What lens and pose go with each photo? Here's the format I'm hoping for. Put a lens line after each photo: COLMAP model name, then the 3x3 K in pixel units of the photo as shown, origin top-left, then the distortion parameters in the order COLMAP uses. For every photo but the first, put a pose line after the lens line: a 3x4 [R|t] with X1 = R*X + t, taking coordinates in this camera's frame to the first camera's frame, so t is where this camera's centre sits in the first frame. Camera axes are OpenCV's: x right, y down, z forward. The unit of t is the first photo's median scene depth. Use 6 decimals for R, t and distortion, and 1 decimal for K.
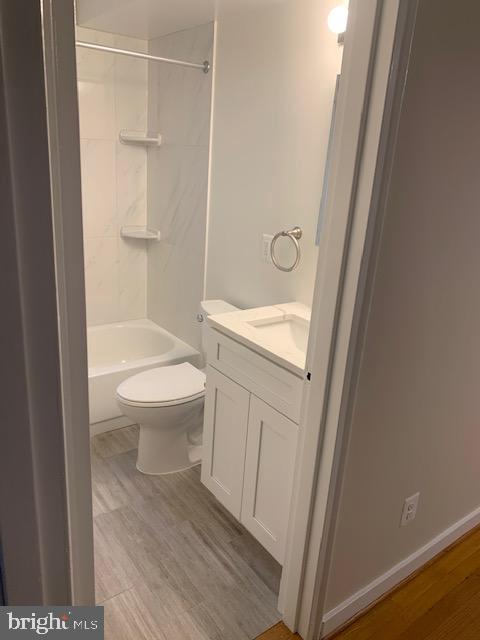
lens RADIAL K [[487.8, 0, 240.0], [0, 487.8, 320.0], [0, 0, 1]] dist [0.049152, -0.074345]
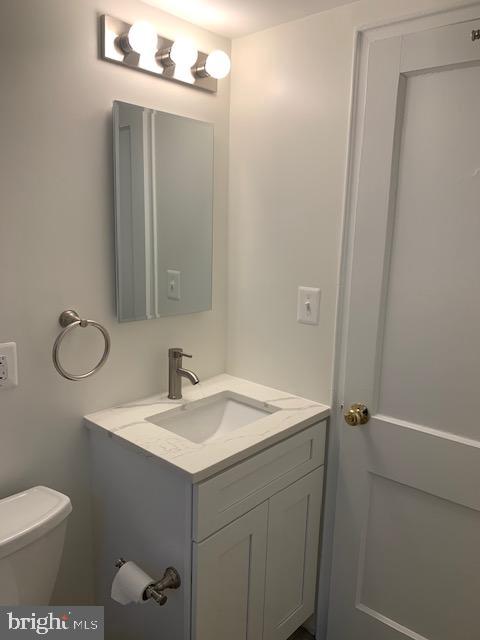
lens RADIAL K [[487.8, 0, 240.0], [0, 487.8, 320.0], [0, 0, 1]] dist [0.049152, -0.074345]
pose [[-0.210806, -0.263252, 0.941413, -0.452814], [0.268881, 0.910291, 0.314758, -0.267819], [-0.939821, 0.319481, -0.121112, 0.722922]]
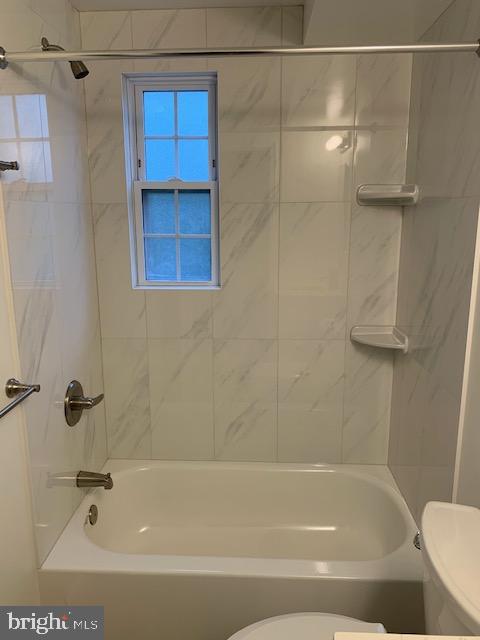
lens RADIAL K [[487.8, 0, 240.0], [0, 487.8, 320.0], [0, 0, 1]] dist [0.049152, -0.074345]
pose [[0.766314, 0.062331, -0.639436, 0.077978], [-0.145453, 0.986272, -0.078175, -0.147900], [0.625785, 0.152915, 0.764860, 0.468752]]
